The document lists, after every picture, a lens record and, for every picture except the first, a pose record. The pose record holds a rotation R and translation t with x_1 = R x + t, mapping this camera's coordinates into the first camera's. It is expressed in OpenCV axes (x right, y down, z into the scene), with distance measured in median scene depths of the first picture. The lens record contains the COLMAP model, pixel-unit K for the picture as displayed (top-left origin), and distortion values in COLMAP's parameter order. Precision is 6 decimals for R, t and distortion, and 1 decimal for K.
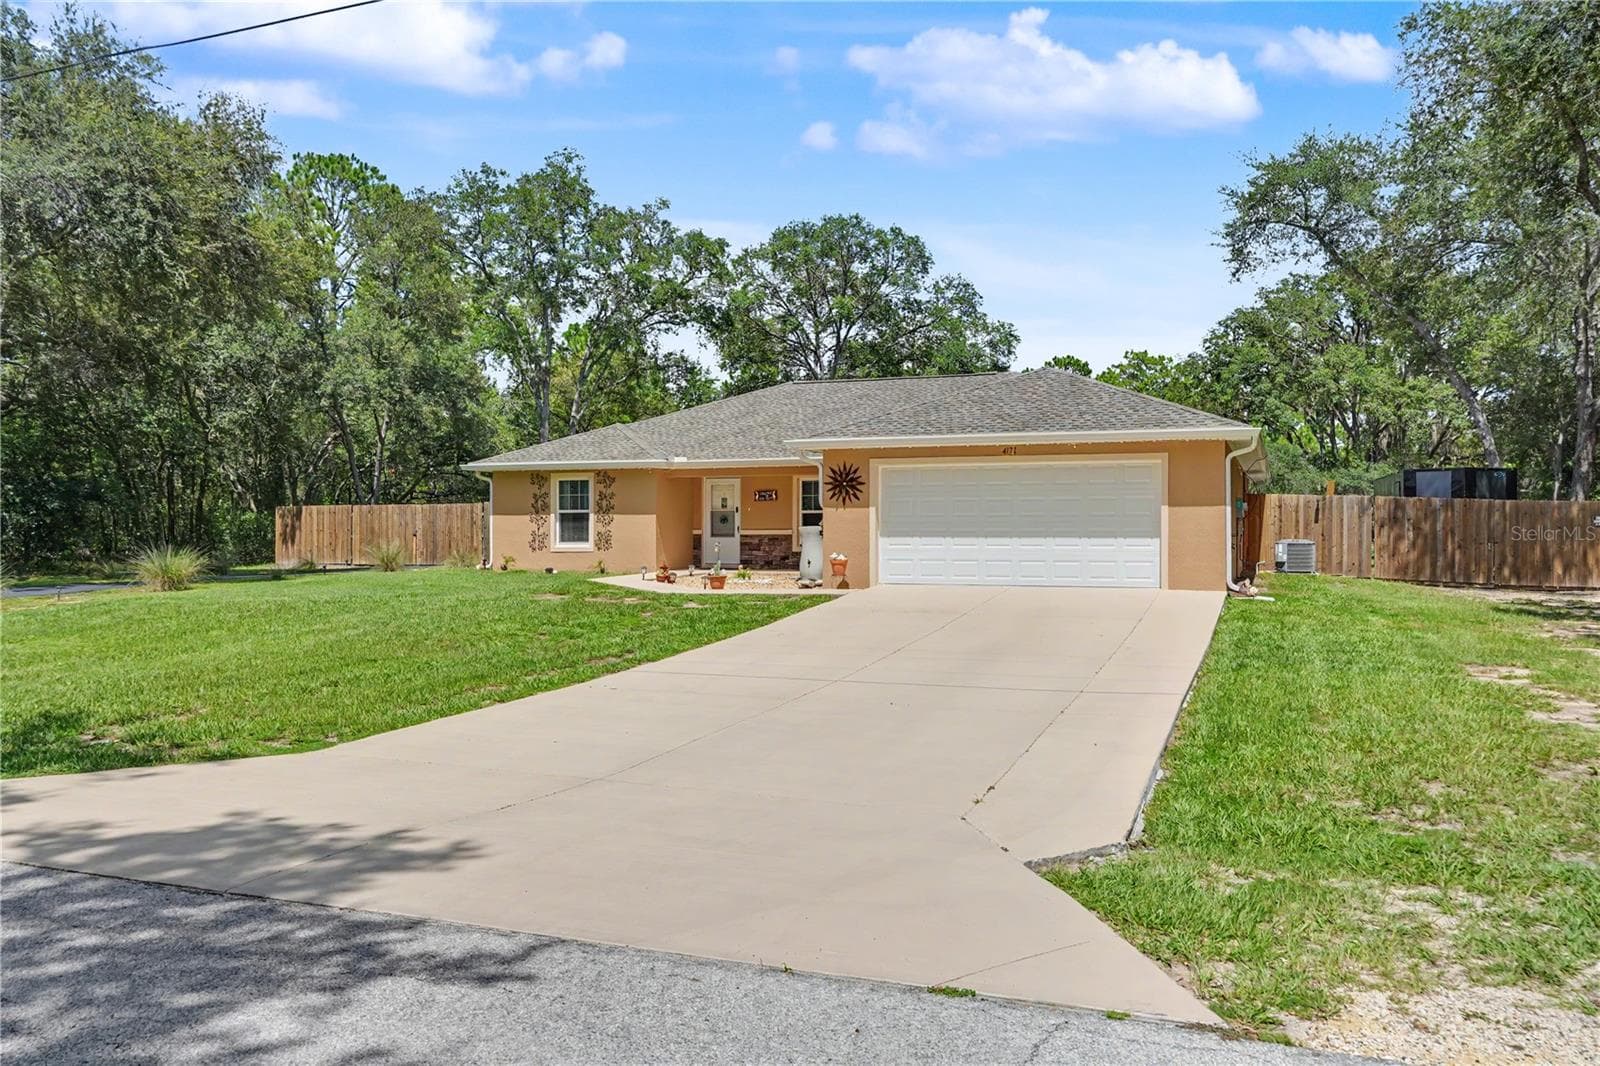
lens RADIAL K [[1217.7, 0, 799.8], [0, 1217.7, 537.4], [0, 0, 1]] dist [0.004908, 0.001138]
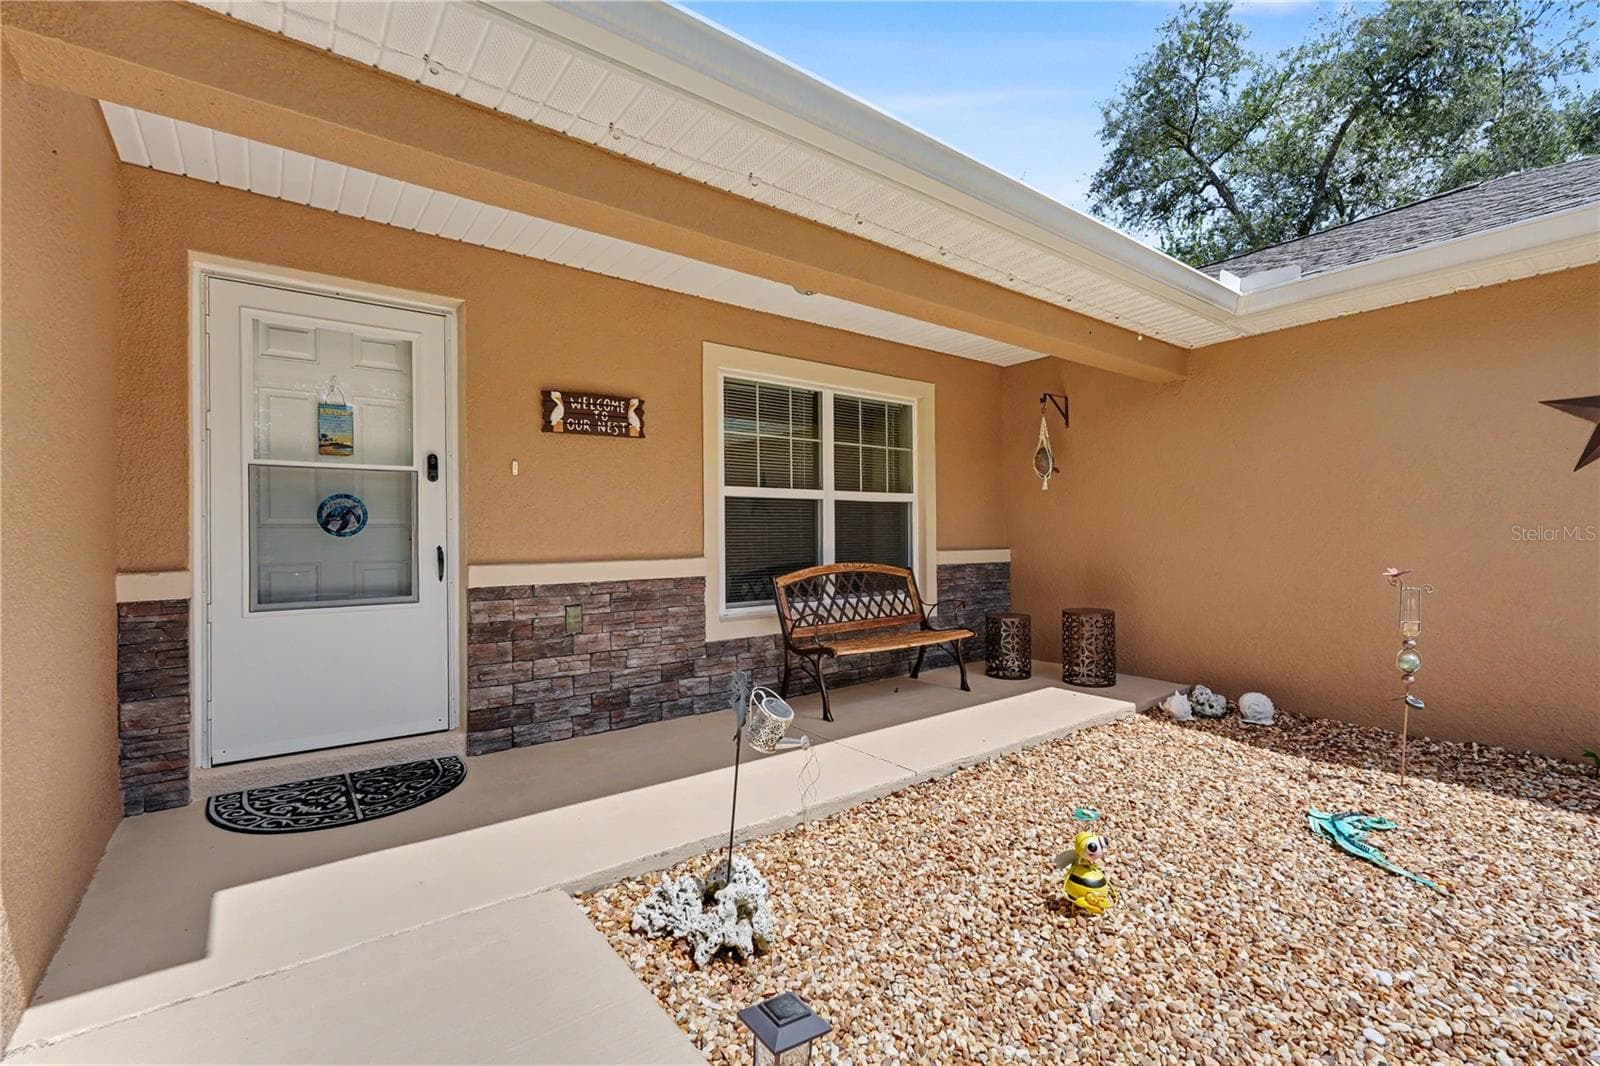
lens RADIAL K [[695.1, 0, 801.9], [0, 695.1, 528.9], [0, 0, 1]] dist [-0.014755, -0.000344]
pose [[0.513545, 0.005659, 0.858044, -0.121069], [0.015037, 0.999765, -0.015593, -0.009747], [-0.857931, 0.020910, 0.513340, 0.900507]]
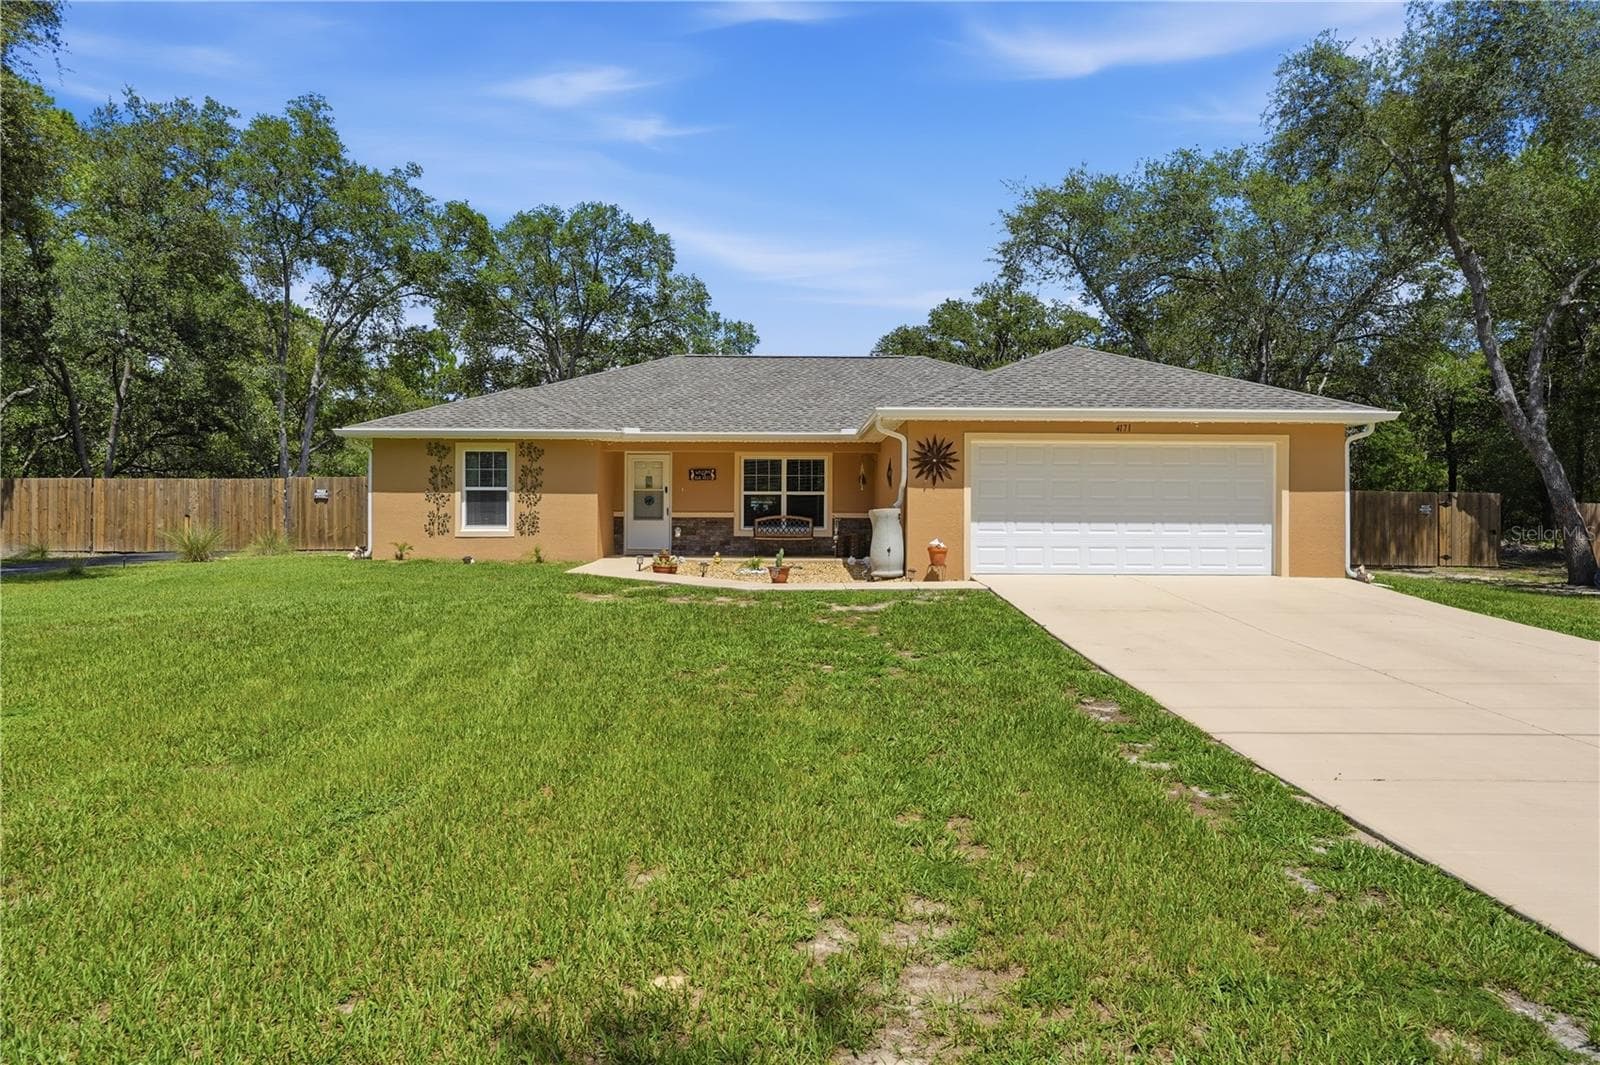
lens RADIAL K [[1032.6, 0, 795.9], [0, 1032.6, 522.0], [0, 0, 1]] dist [-0.001774, -0.001696]
pose [[0.931525, 0.003153, 0.363662, -0.243262], [-0.003950, 0.999991, 0.001449, -0.000393], [-0.363655, -0.002786, 0.931530, 0.258698]]
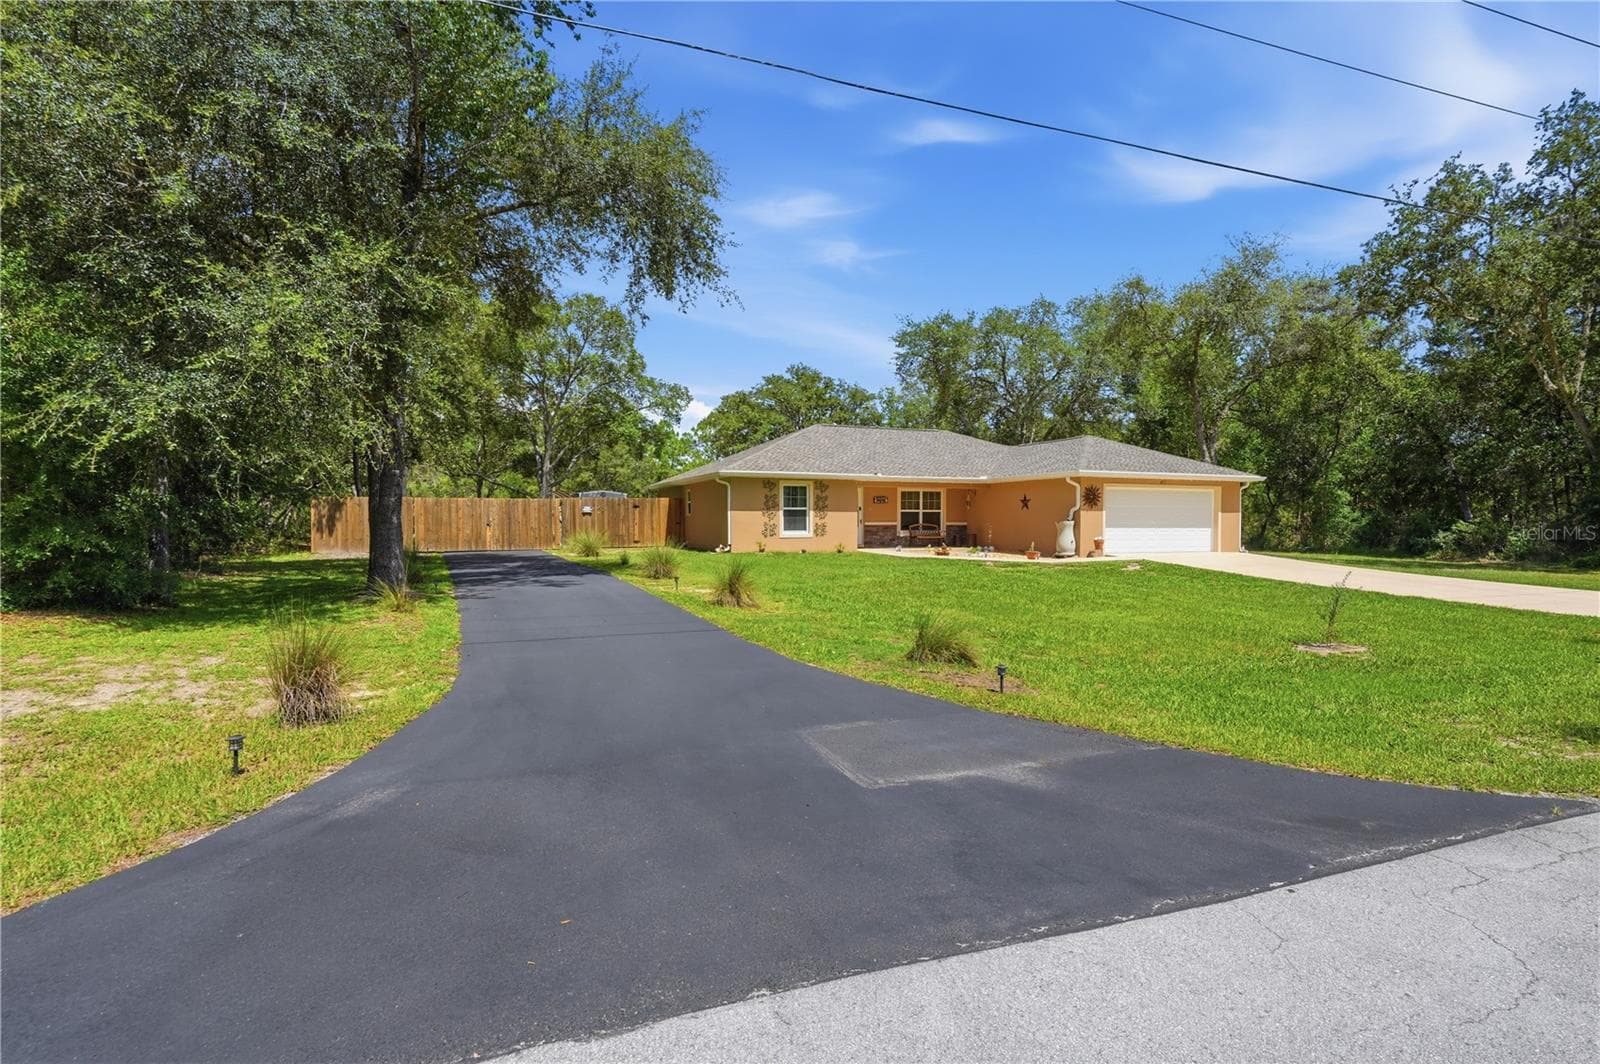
lens RADIAL K [[794.4, 0, 795.0], [0, 794.4, 531.8], [0, 0, 1]] dist [0.001803, 0.000008]
pose [[0.738963, -0.008057, 0.673698, -0.787303], [-0.000153, 0.999926, 0.012127, -0.006016], [-0.673746, -0.009065, 0.738907, 0.330362]]
